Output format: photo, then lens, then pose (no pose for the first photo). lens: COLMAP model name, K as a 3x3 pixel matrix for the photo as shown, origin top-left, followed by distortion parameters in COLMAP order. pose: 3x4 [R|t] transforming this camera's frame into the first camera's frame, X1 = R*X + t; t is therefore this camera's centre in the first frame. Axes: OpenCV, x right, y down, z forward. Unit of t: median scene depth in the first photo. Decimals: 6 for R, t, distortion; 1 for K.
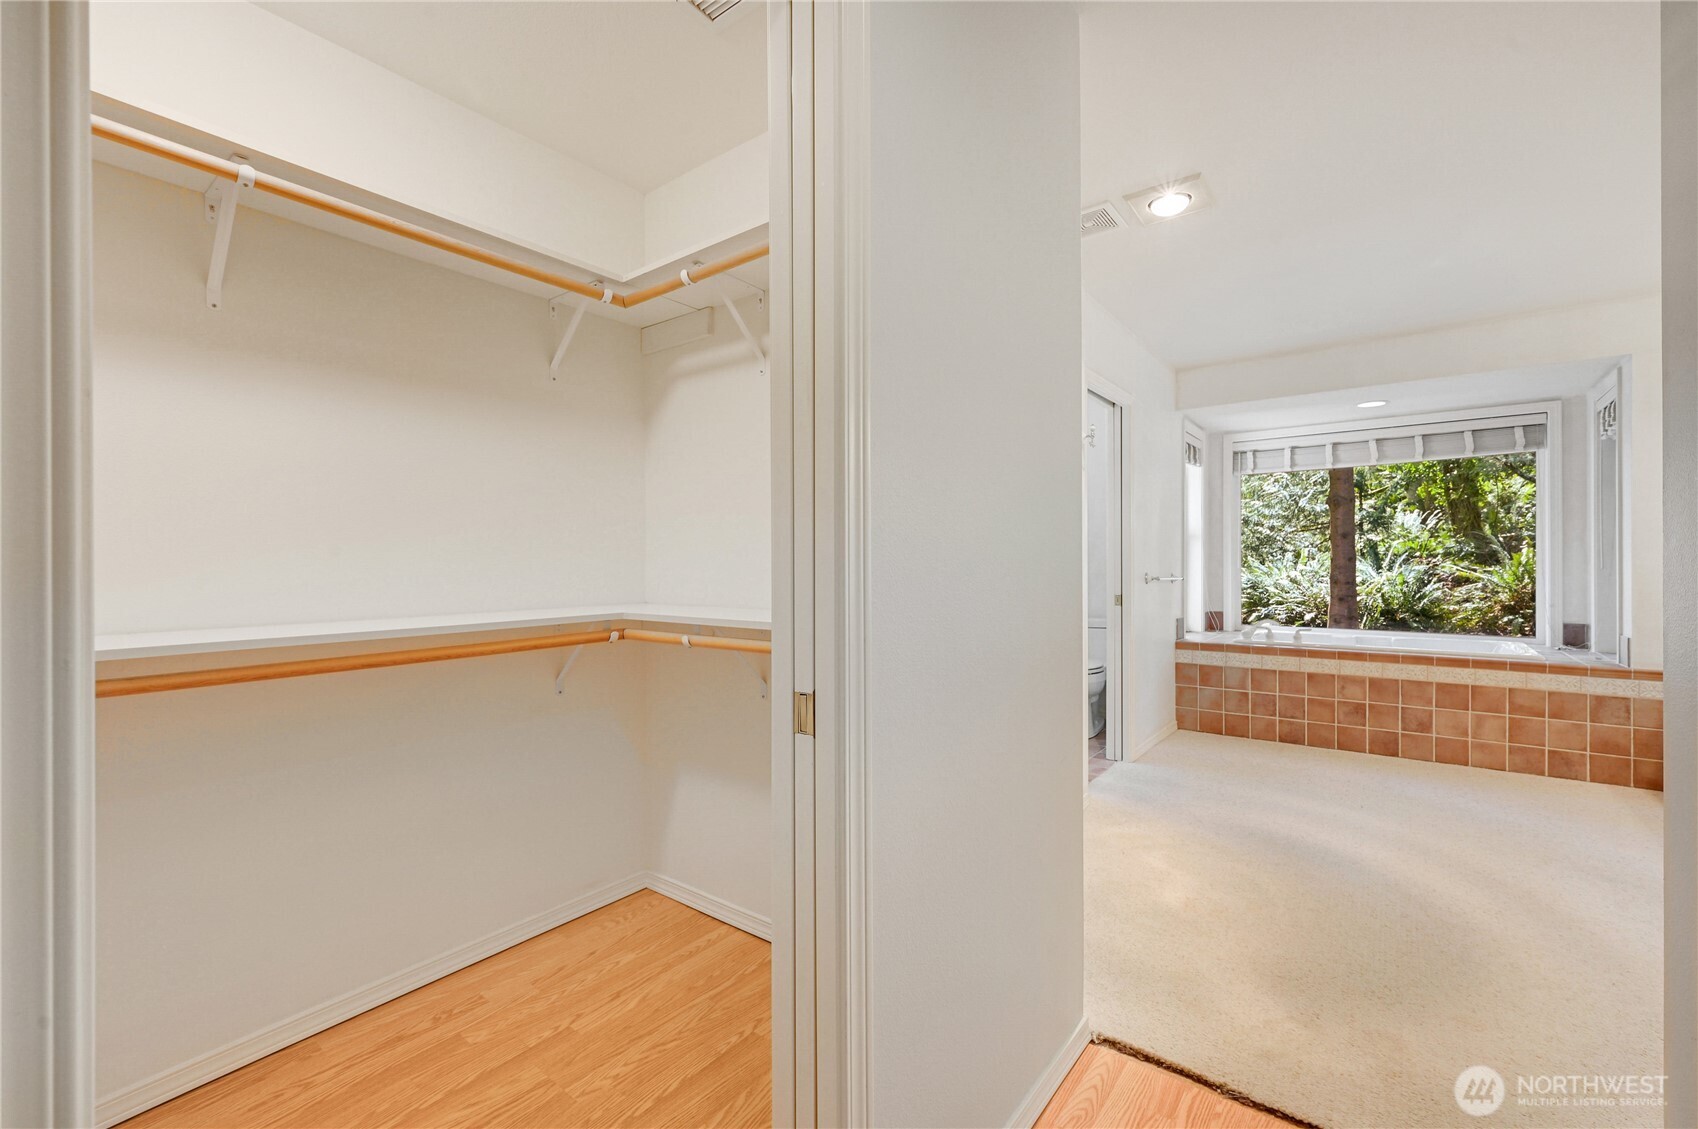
lens RADIAL K [[693.9, 0, 849.0], [0, 693.9, 564.5], [0, 0, 1]] dist [-0.014562, 0.000722]
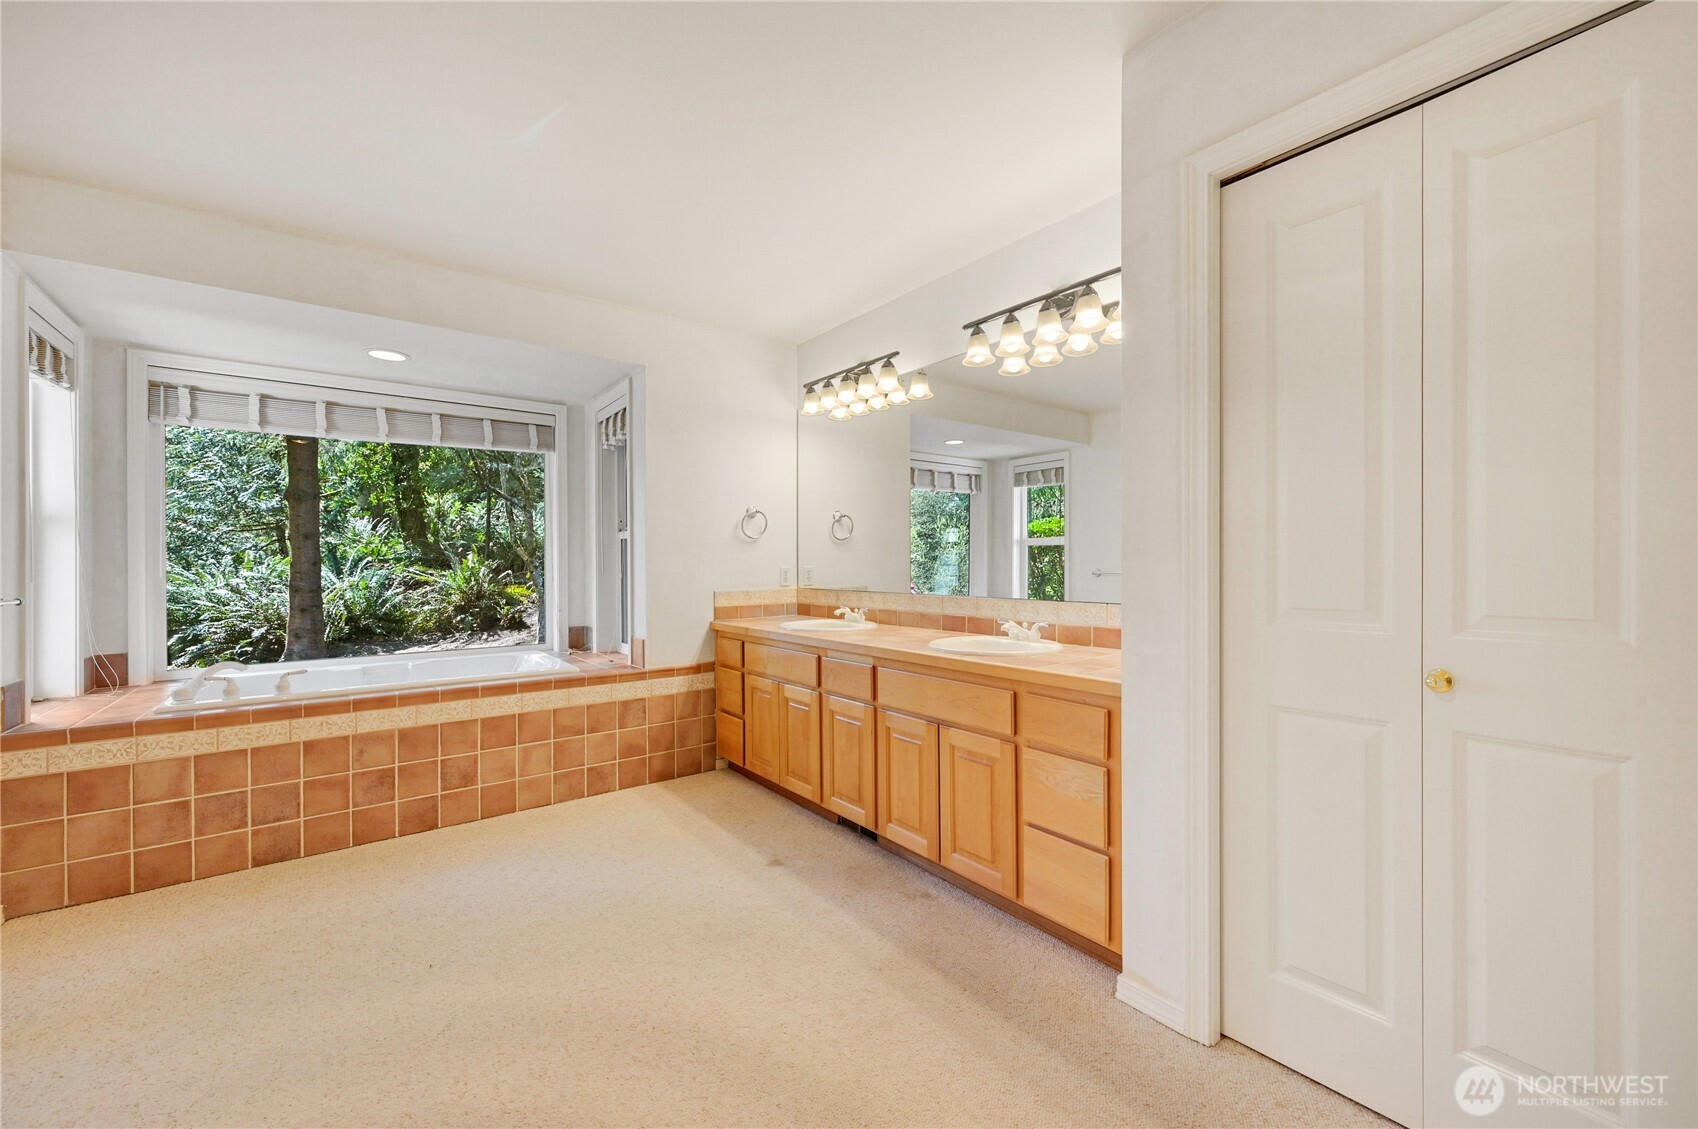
lens RADIAL K [[672.2, 0, 851.9], [0, 672.2, 563.9], [0, 0, 1]] dist [0.000818, 0.000607]
pose [[0.245114, 0.001151, 0.969494, 0.146362], [0.006421, 0.999975, -0.002811, -0.001431], [-0.969473, 0.006914, 0.245100, 0.278488]]
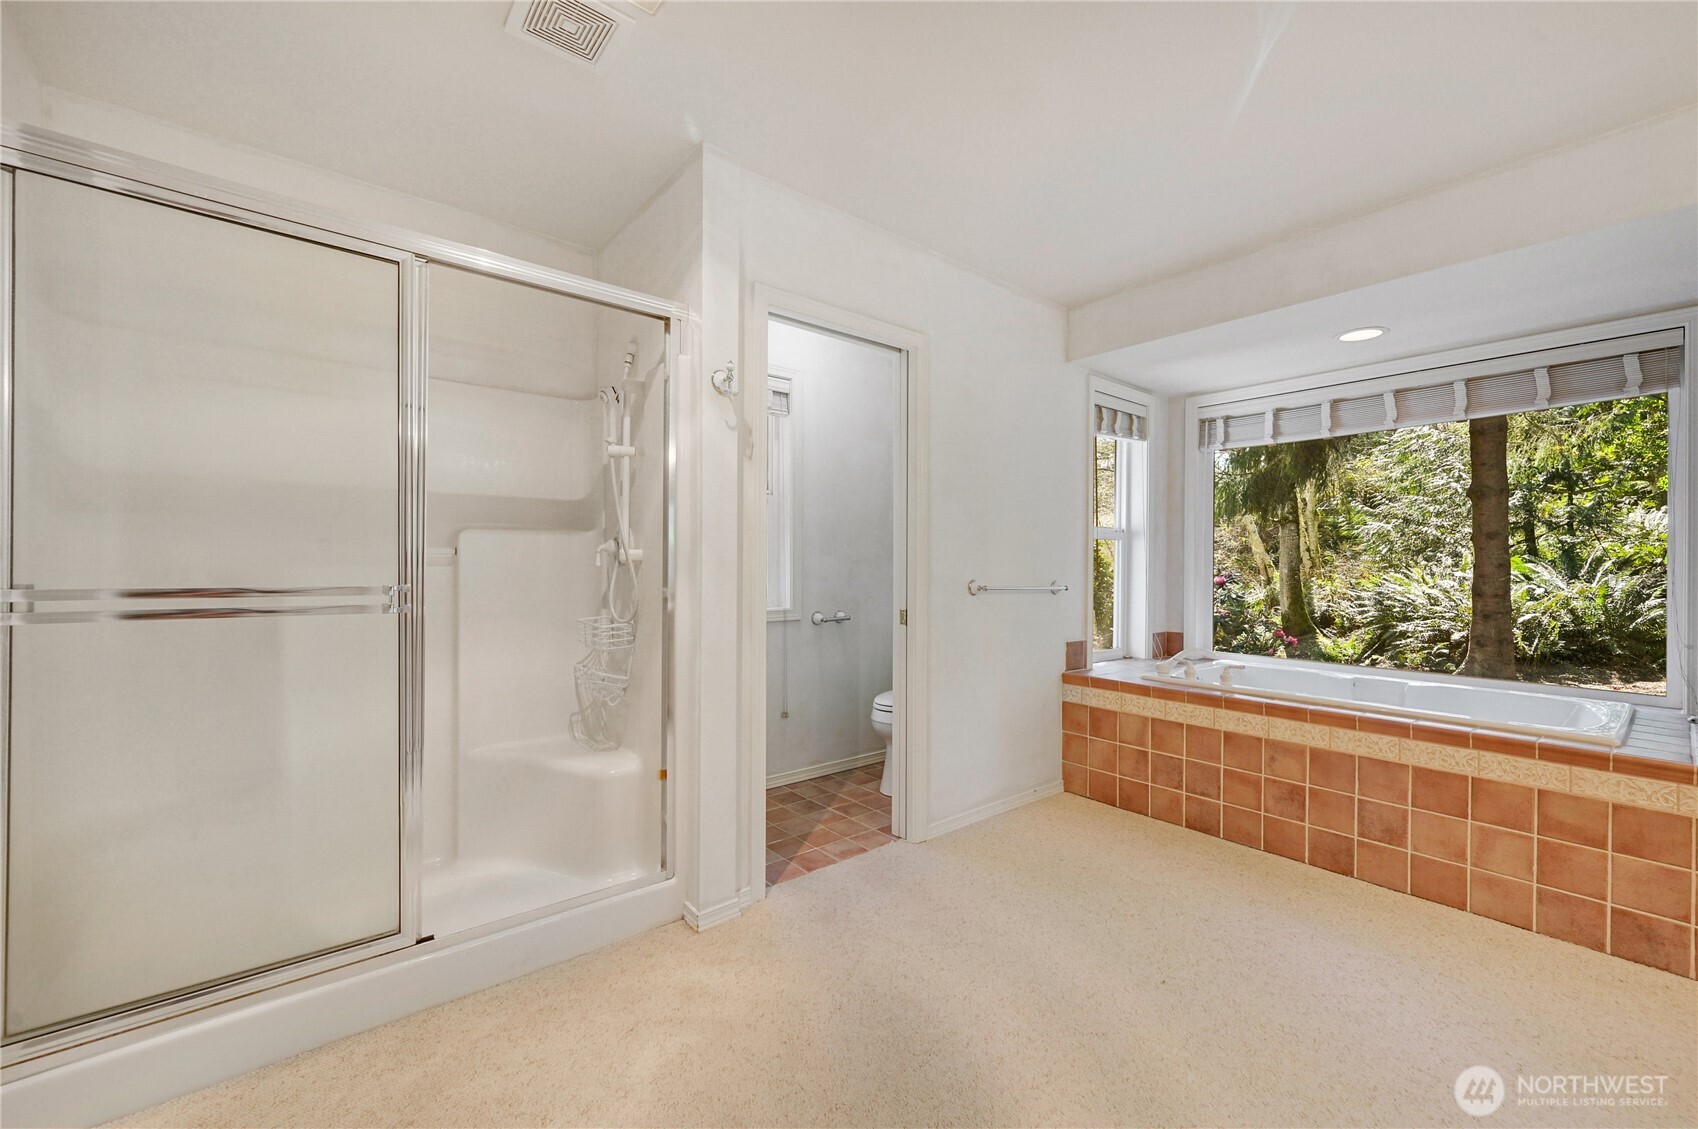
lens RADIAL K [[666.8, 0, 847.0], [0, 666.8, 562.4], [0, 0, 1]] dist [-0.000388, -0.000329]
pose [[0.977323, 0.010809, -0.211479, 0.341472], [-0.011423, 0.999933, -0.001685, -0.003503], [0.211447, 0.004062, 0.977381, 0.215870]]
